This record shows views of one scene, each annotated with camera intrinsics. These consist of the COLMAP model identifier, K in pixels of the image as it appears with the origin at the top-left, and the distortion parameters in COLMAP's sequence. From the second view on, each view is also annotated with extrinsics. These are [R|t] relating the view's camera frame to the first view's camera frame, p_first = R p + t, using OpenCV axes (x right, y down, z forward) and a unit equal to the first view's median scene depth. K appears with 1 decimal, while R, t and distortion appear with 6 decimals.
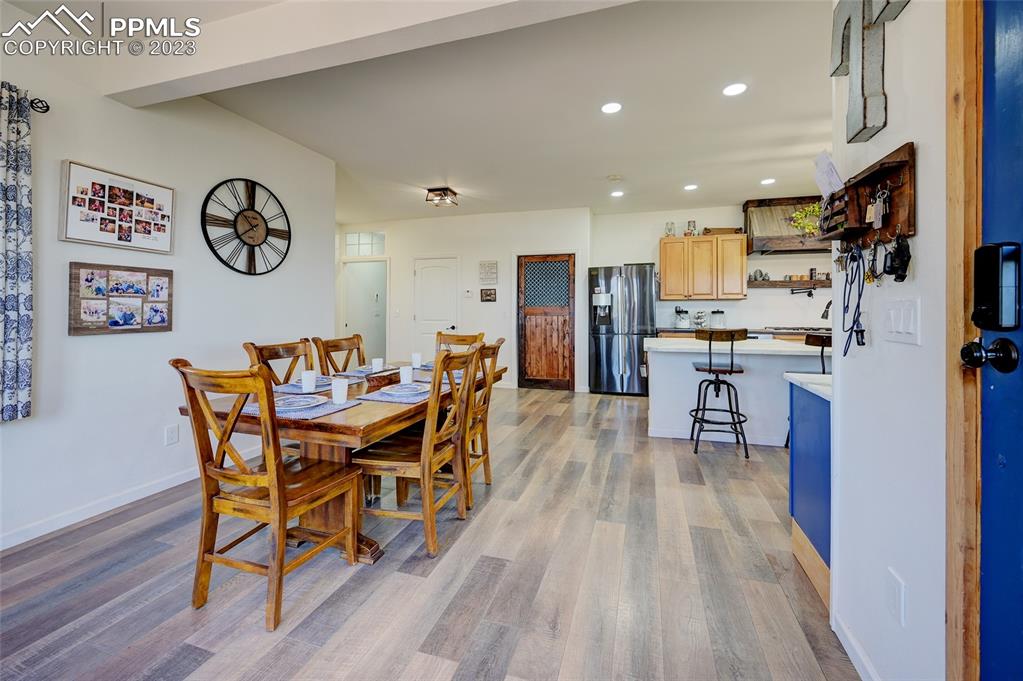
lens RADIAL K [[417.1, 0, 523.2], [0, 417.1, 307.8], [0, 0, 1]] dist [-0.009235, 0.001979]
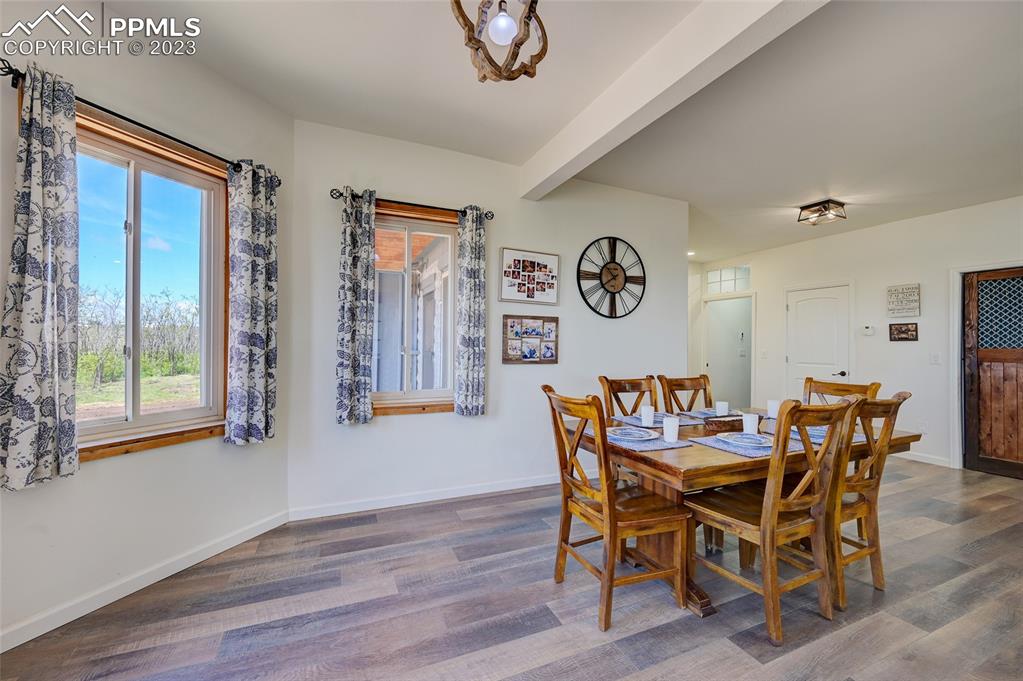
lens RADIAL K [[417.1, 0, 515.8], [0, 417.1, 342.9], [0, 0, 1]] dist [-0.009235, 0.001979]
pose [[0.652950, 0.002827, -0.757395, 0.062617], [-0.010007, 0.999938, -0.004895, -0.001623], [0.757334, 0.010776, 0.652938, 0.040941]]
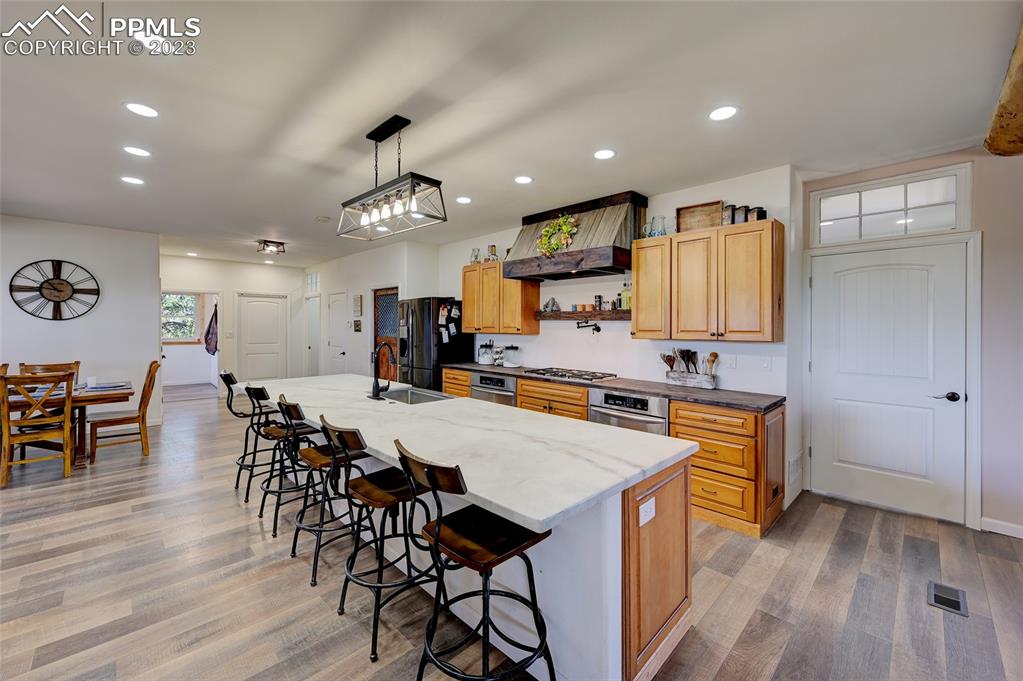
lens RADIAL K [[417.1, 0, 528.6], [0, 417.1, 324.0], [0, 0, 1]] dist [-0.009235, 0.001979]
pose [[0.883420, 0.003663, -0.468568, 1.979577], [-0.004536, 0.999989, -0.000735, -0.085190], [0.468560, 0.002775, 0.883427, 0.543259]]
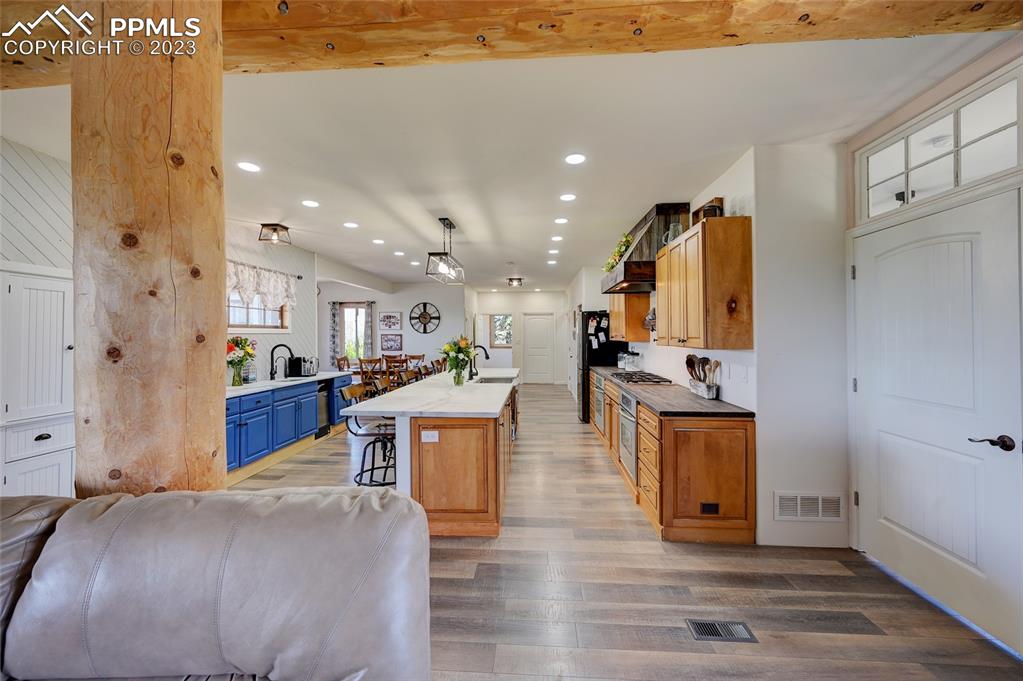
lens RADIAL K [[417.1, 0, 508.5], [0, 417.1, 331.6], [0, 0, 1]] dist [-0.009235, 0.001979]
pose [[0.220257, -0.008521, -0.975405, 2.934517], [0.006802, 0.999951, -0.007199, -0.080043], [0.975418, -0.005050, 0.220304, 1.104656]]
